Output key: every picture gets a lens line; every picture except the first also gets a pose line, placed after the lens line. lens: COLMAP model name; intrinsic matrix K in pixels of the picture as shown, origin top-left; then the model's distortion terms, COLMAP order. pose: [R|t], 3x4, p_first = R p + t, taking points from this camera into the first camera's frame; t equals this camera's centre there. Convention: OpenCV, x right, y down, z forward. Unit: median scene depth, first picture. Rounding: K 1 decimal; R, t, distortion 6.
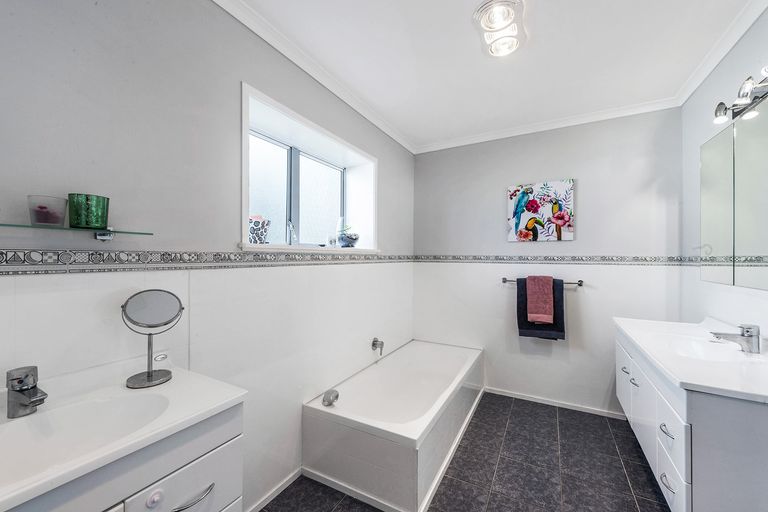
lens RADIAL K [[300.2, 0, 383.2], [0, 300.2, 257.8], [0, 0, 1]] dist [0.003849, -0.000157]
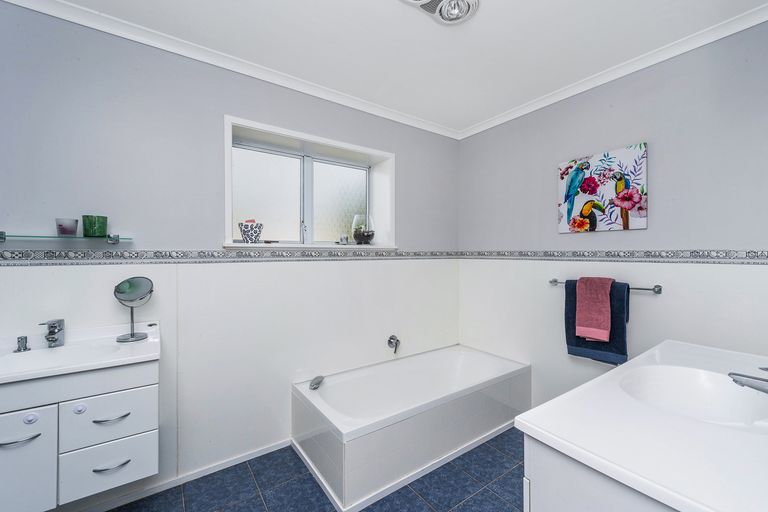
lens RADIAL K [[315.4, 0, 384.5], [0, 315.4, 254.5], [0, 0, 1]] dist [-0.000912, 0.000340]
pose [[0.901041, -0.002813, -0.433726, 0.395423], [0.003749, 0.999992, 0.001303, -0.000124], [0.433718, -0.002800, 0.901044, 0.058196]]
